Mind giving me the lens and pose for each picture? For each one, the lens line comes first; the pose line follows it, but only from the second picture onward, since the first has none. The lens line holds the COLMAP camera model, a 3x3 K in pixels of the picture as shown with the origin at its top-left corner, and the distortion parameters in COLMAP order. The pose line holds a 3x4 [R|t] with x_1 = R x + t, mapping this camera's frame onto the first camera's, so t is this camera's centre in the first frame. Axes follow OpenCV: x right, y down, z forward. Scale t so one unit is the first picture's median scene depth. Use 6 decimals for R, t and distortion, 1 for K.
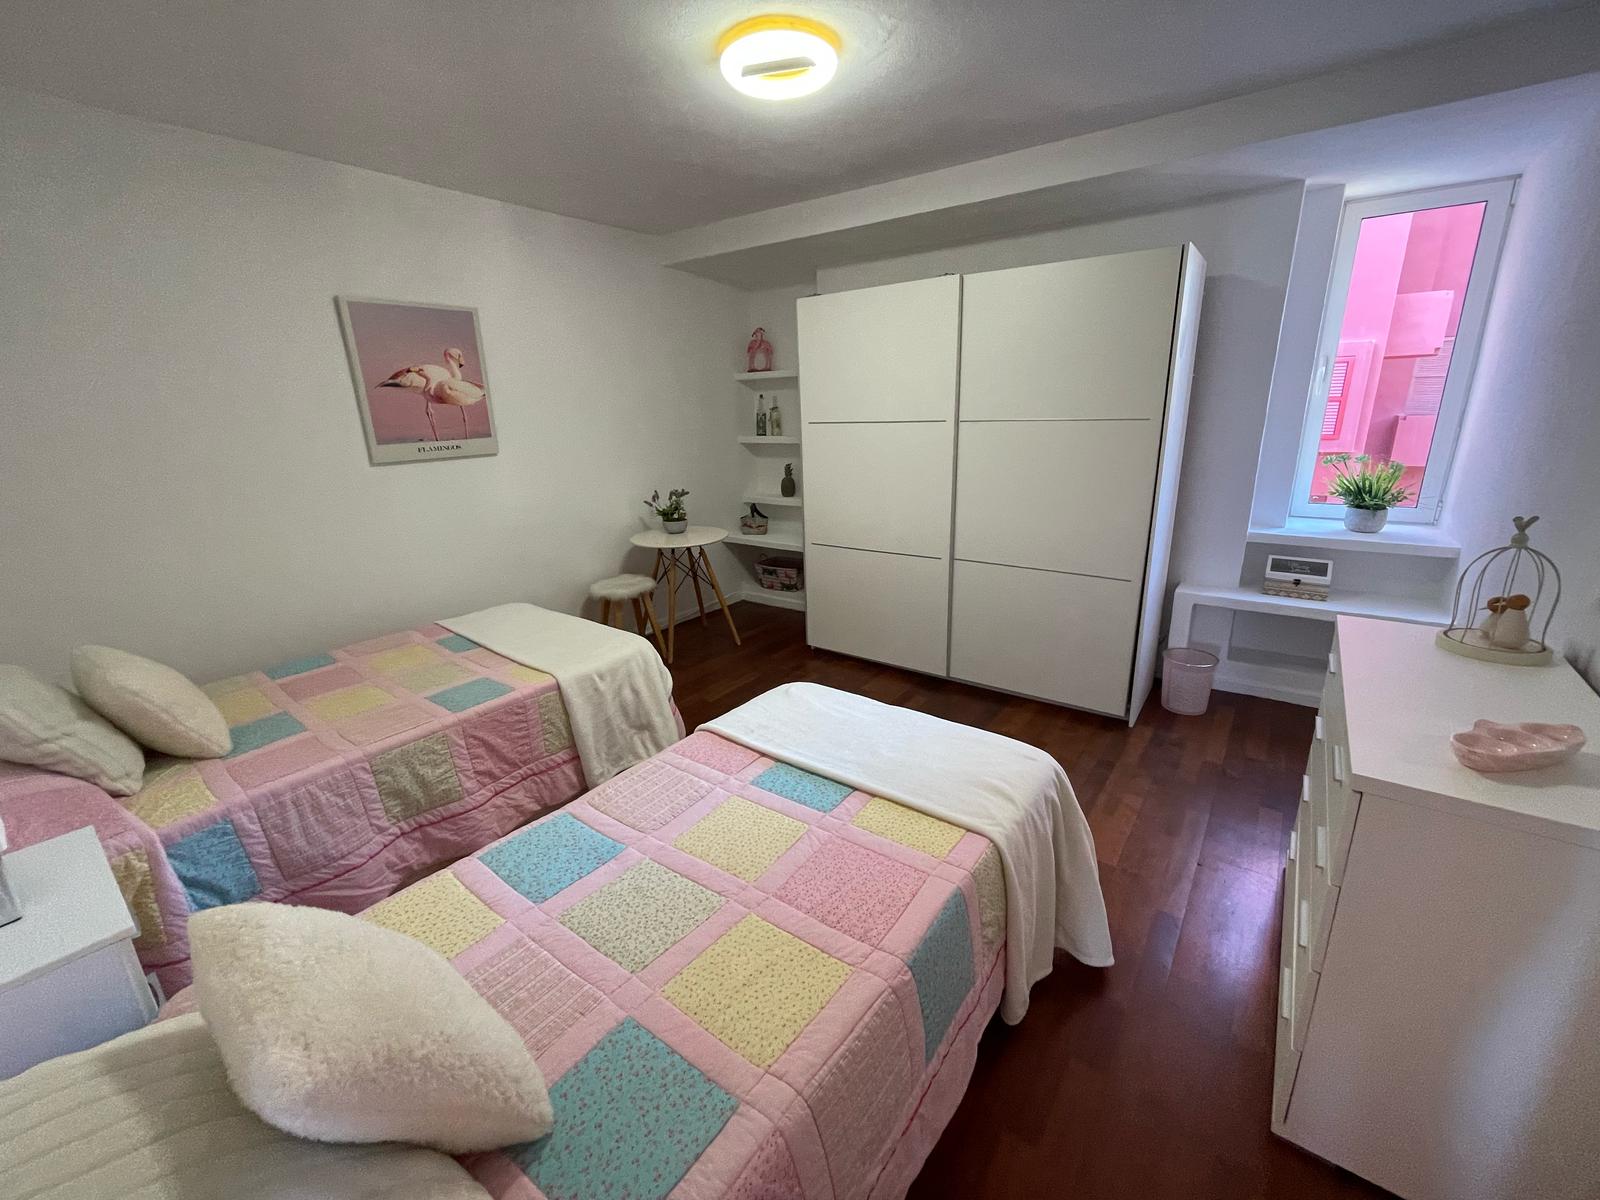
lens RADIAL K [[647.1, 0, 808.6], [0, 647.1, 599.0], [0, 0, 1]] dist [-0.003712, -0.000626]
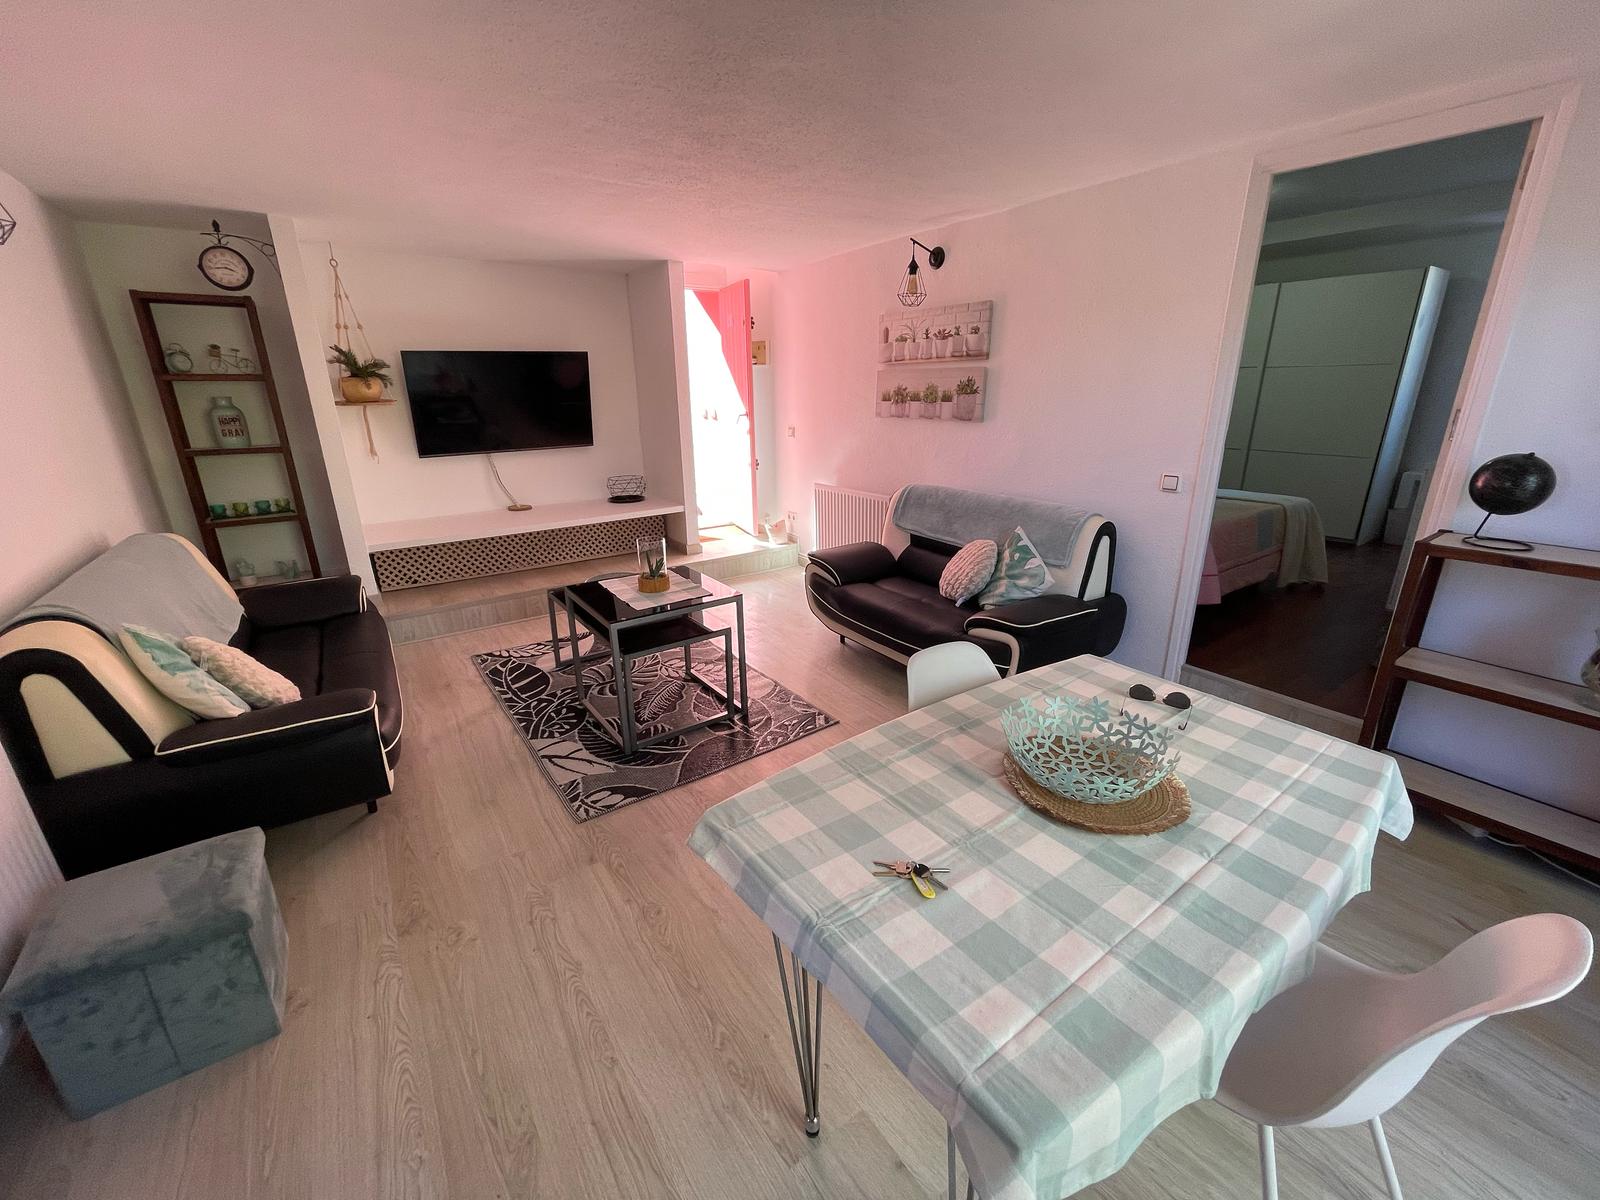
lens RADIAL K [[647.1, 0, 801.8], [0, 647.1, 593.9], [0, 0, 1]] dist [-0.003712, -0.000626]
pose [[0.951445, 0.104438, -0.289561, -0.372252], [-0.091621, 0.994132, 0.057508, 0.333323], [0.293868, -0.028186, 0.955430, -1.003286]]
